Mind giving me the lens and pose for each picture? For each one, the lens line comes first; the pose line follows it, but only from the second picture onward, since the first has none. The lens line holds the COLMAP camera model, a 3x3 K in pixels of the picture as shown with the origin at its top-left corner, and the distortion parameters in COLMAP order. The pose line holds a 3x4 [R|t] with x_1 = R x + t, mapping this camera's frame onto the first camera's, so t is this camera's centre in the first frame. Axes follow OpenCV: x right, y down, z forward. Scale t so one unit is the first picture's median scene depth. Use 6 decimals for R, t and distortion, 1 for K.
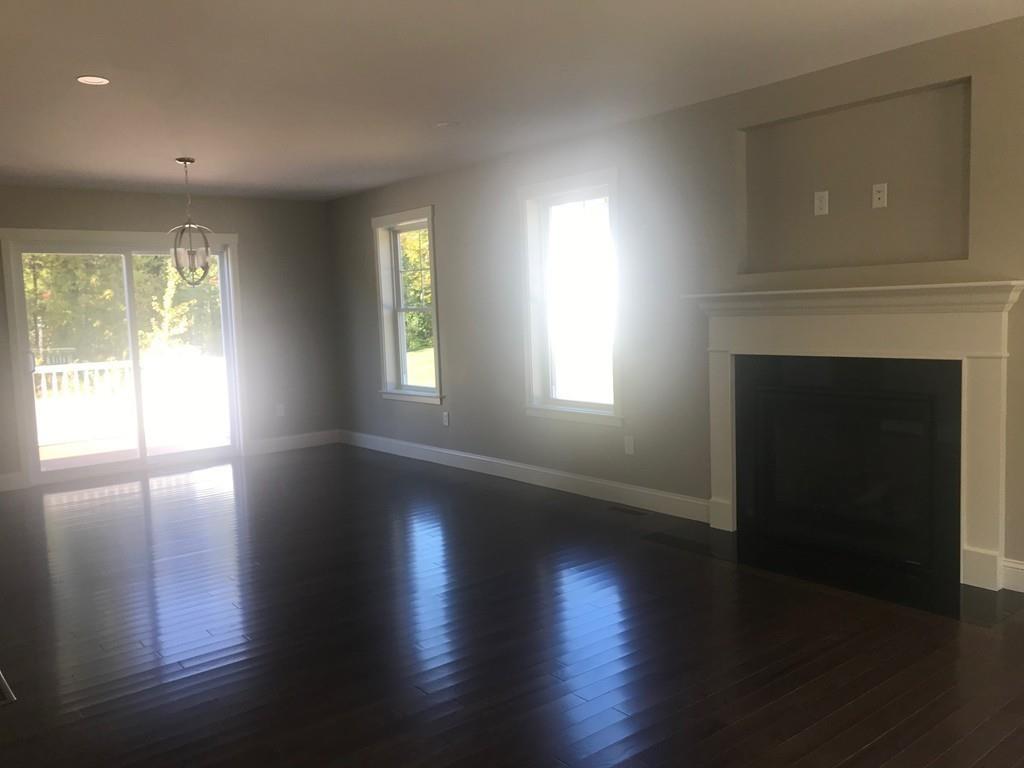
lens RADIAL K [[844.9, 0, 512.0], [0, 844.9, 384.0], [0, 0, 1]] dist [0.025167, -0.007885]
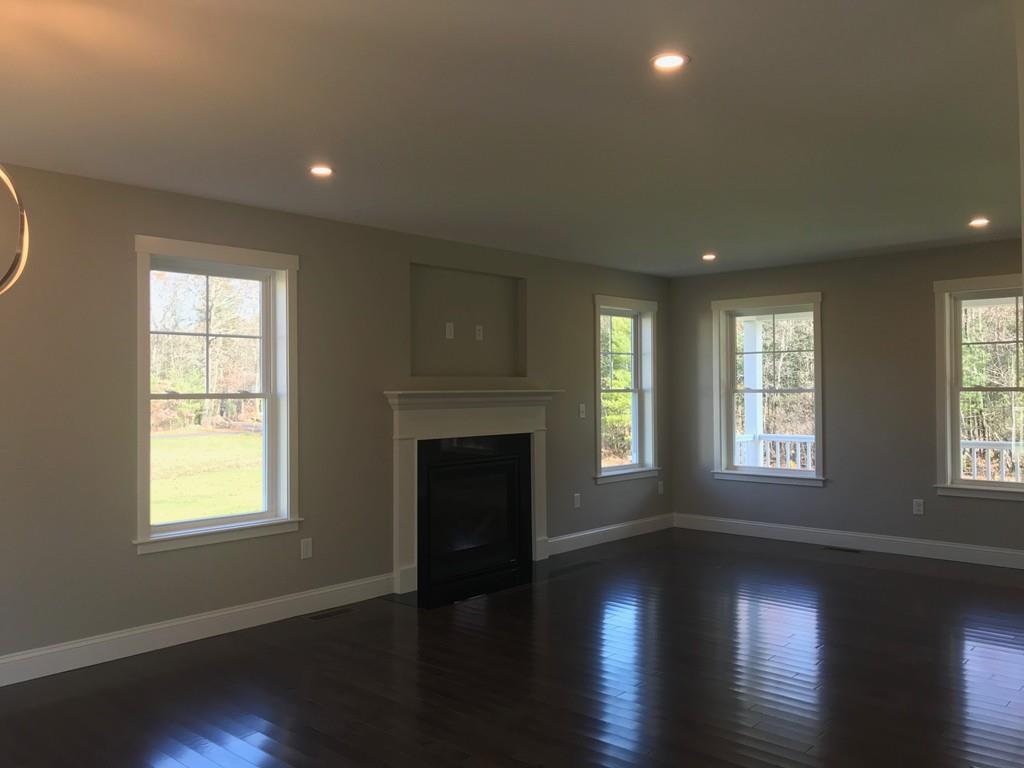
lens RADIAL K [[833.0, 0, 512.0], [0, 833.0, 384.0], [0, 0, 1]] dist [0.028761, -0.006099]
pose [[-0.177698, 0.053516, 0.982629, -0.781649], [0.109369, 0.993408, -0.034325, -0.048969], [-0.977989, 0.101370, -0.182380, 0.885533]]
